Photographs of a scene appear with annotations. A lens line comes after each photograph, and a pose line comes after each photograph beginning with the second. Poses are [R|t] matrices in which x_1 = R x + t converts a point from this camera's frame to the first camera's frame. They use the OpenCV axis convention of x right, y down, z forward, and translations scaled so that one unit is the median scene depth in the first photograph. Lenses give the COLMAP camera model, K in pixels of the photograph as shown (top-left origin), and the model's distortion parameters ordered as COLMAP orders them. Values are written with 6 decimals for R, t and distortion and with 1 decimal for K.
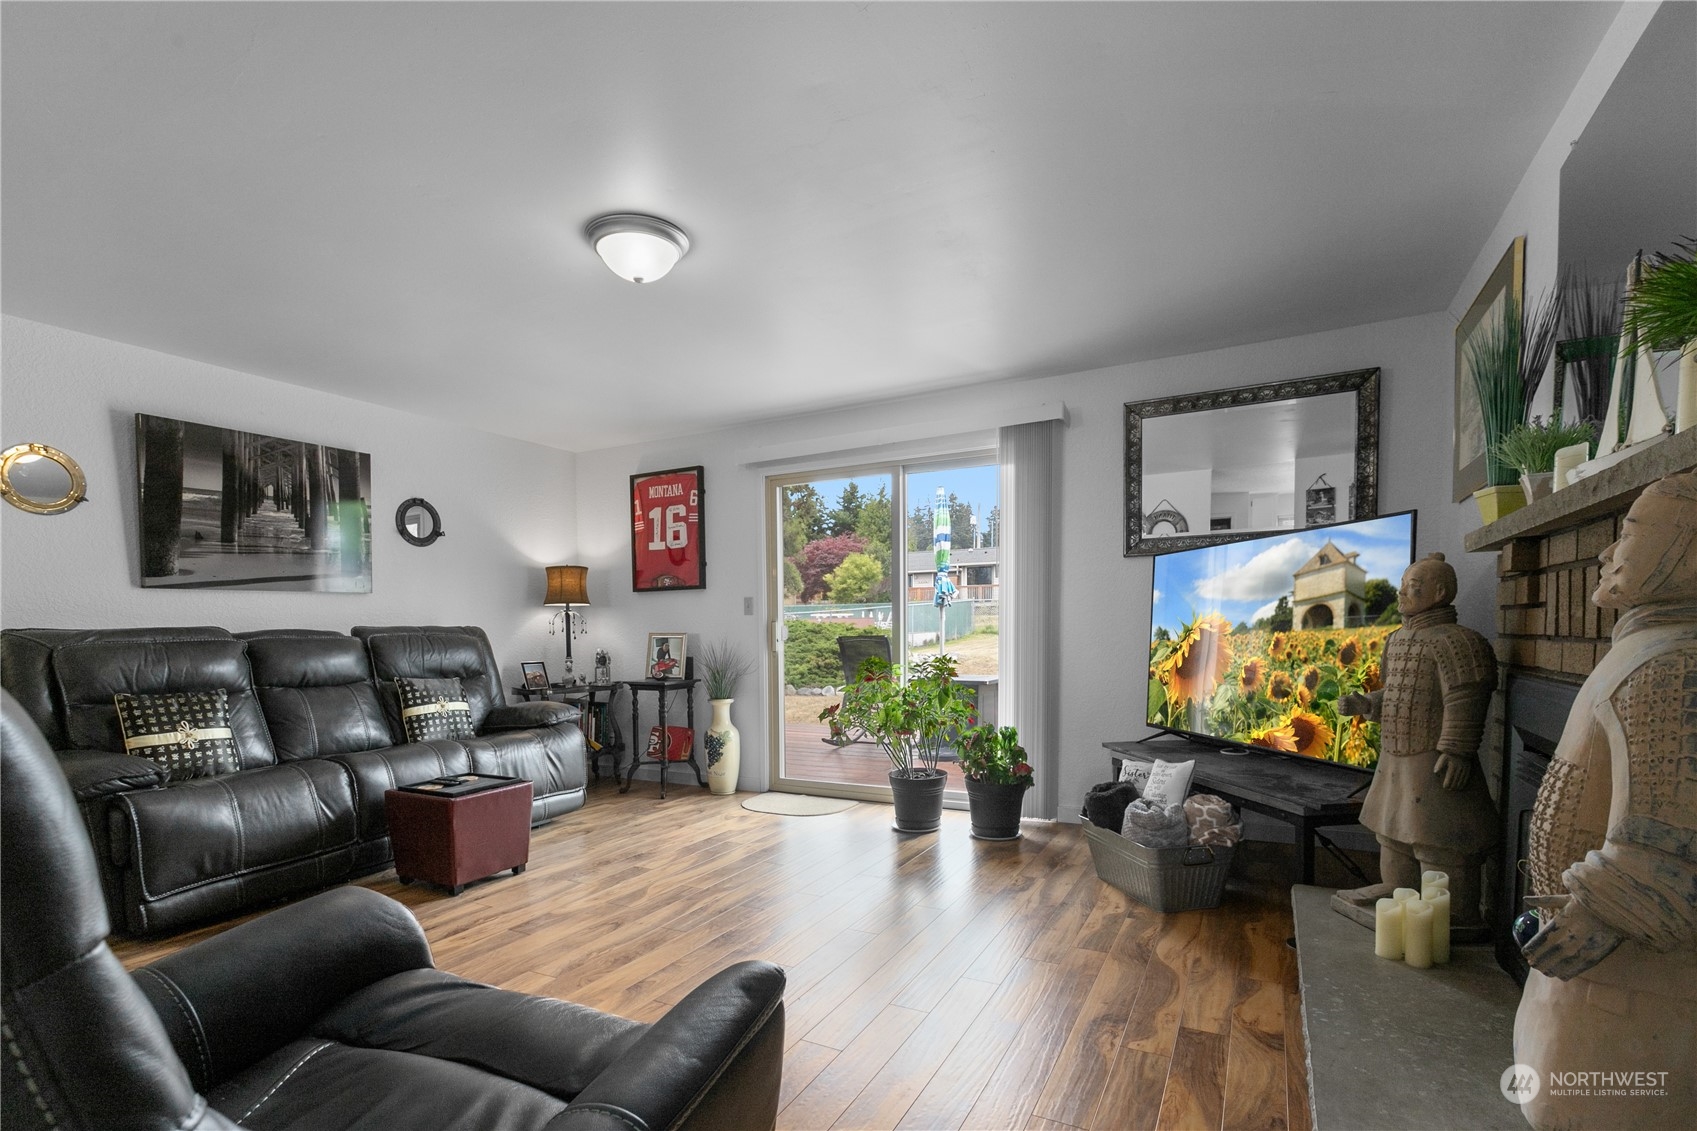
lens RADIAL K [[789.7, 0, 835.6], [0, 789.7, 663.2], [0, 0, 1]] dist [0.001626, 0.000236]
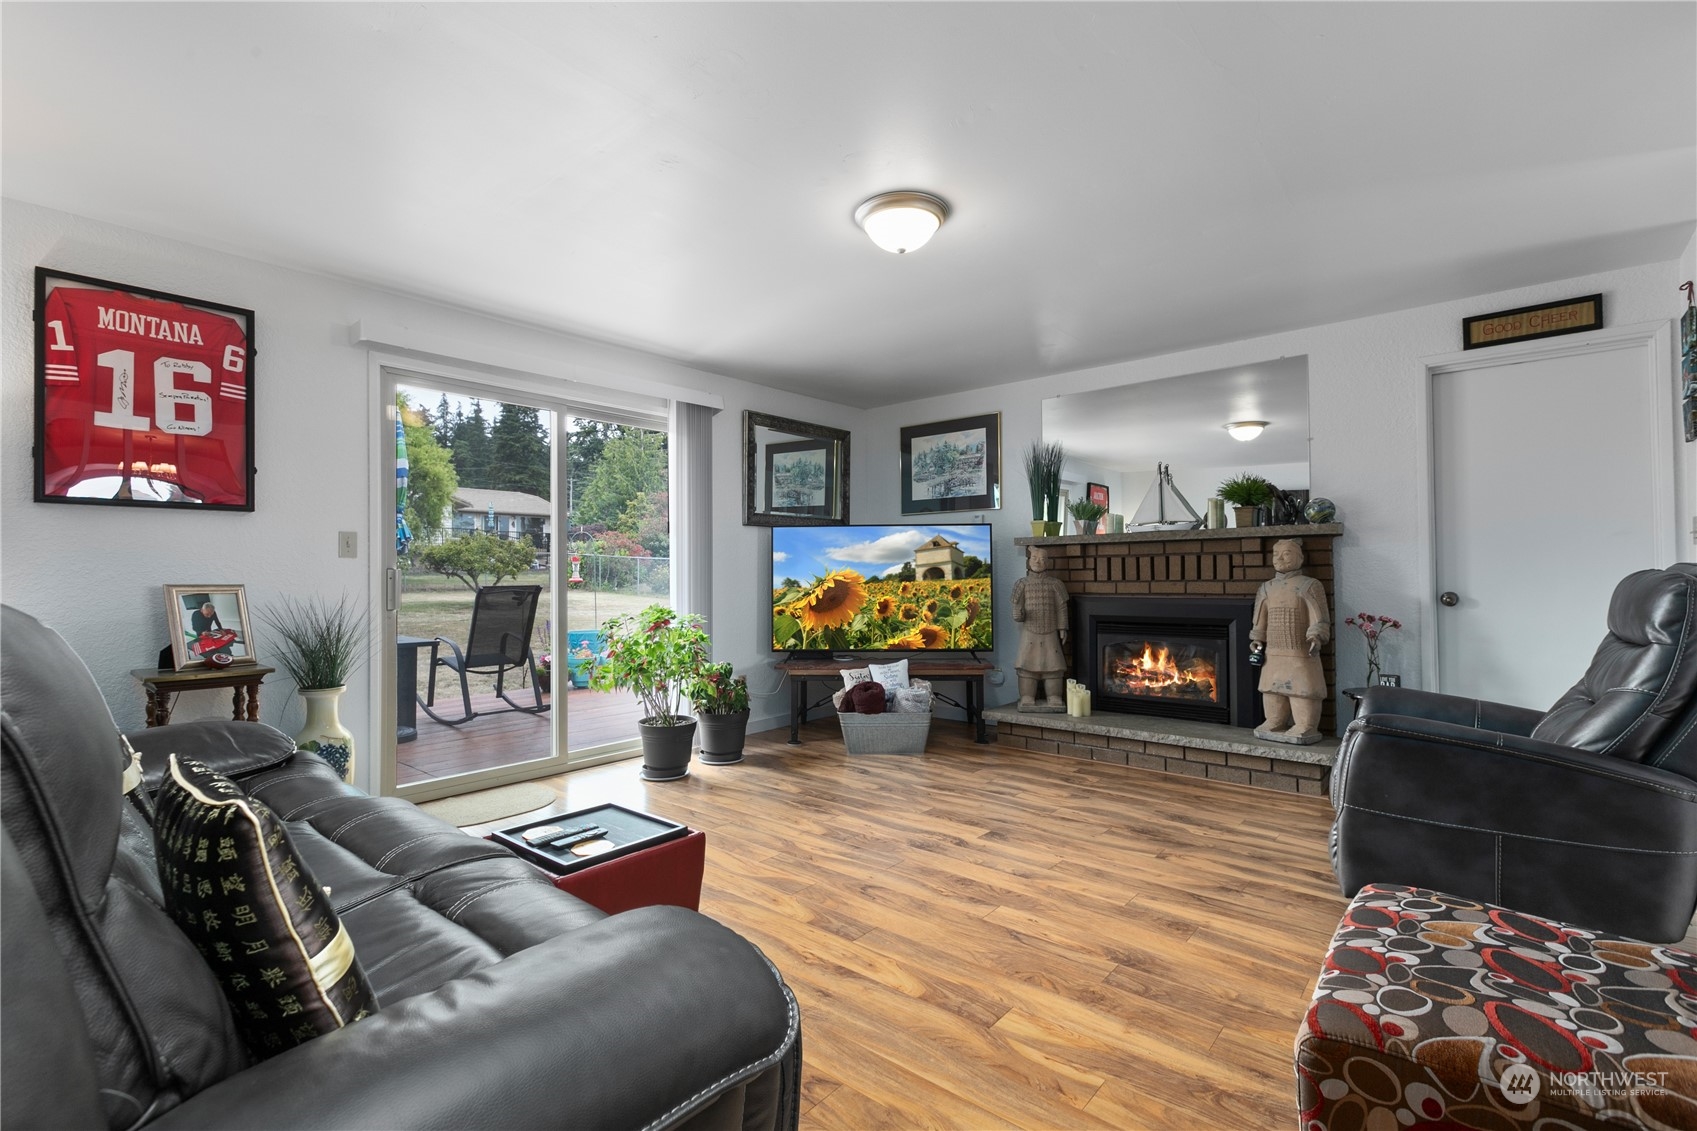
lens RADIAL K [[772.5, 0, 812.8], [0, 772.5, 561.9], [0, 0, 1]] dist [0.026354, -0.000020]
pose [[0.232492, 0.023068, 0.972325, -0.810663], [0.038281, 0.998727, -0.032848, -0.024083], [-0.971845, 0.044858, 0.231313, 0.550594]]
